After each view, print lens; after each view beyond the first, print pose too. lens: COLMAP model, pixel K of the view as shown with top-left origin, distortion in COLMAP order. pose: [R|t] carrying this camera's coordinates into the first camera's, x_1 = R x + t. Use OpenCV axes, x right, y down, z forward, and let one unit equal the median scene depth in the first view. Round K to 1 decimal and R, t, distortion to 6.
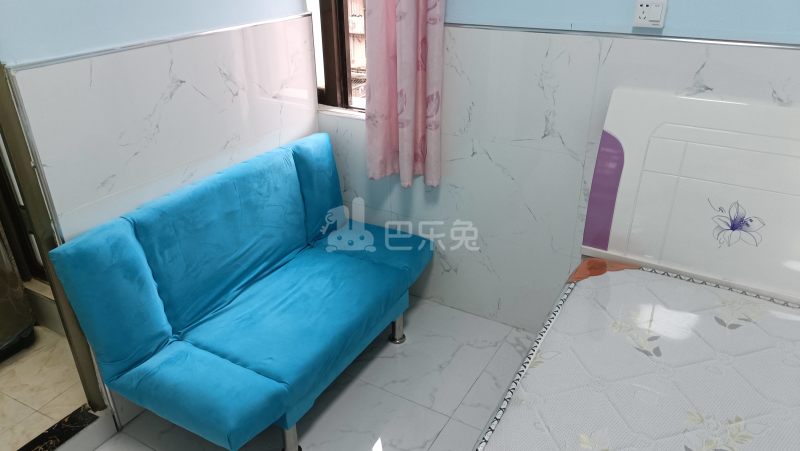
lens RADIAL K [[586.1, 0, 400.0], [0, 586.1, 225.5], [0, 0, 1]] dist [0.086653, -0.090473]
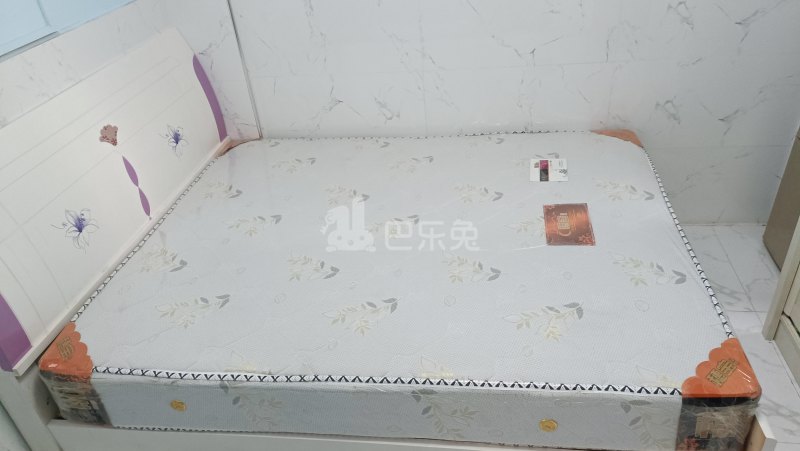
lens RADIAL K [[586.1, 0, 400.0], [0, 586.1, 225.5], [0, 0, 1]] dist [0.086653, -0.090473]
pose [[-0.364215, -0.473200, 0.802140, -0.485902], [0.502128, 0.625613, 0.597056, -0.342532], [-0.784356, 0.620234, 0.009750, 0.530594]]
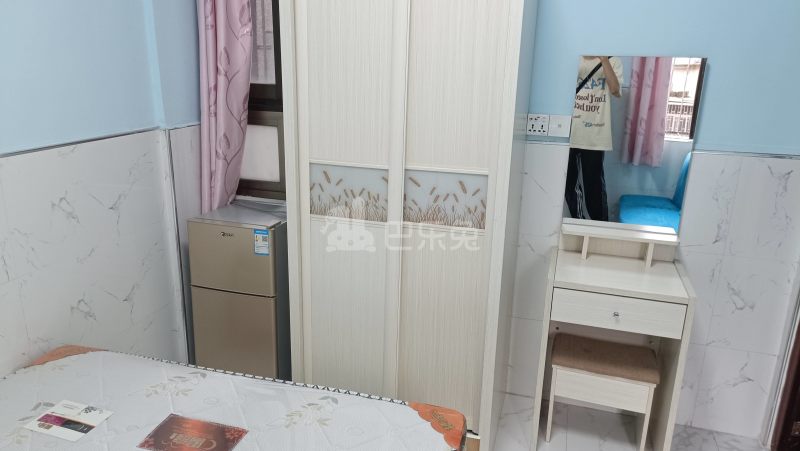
lens RADIAL K [[586.1, 0, 400.0], [0, 586.1, 225.5], [0, 0, 1]] dist [0.086653, -0.090473]
pose [[-0.972591, 0.050476, -0.226978, 0.170746], [-0.121107, 0.723334, 0.679795, -0.417523], [0.198495, 0.688651, -0.697395, 0.764523]]
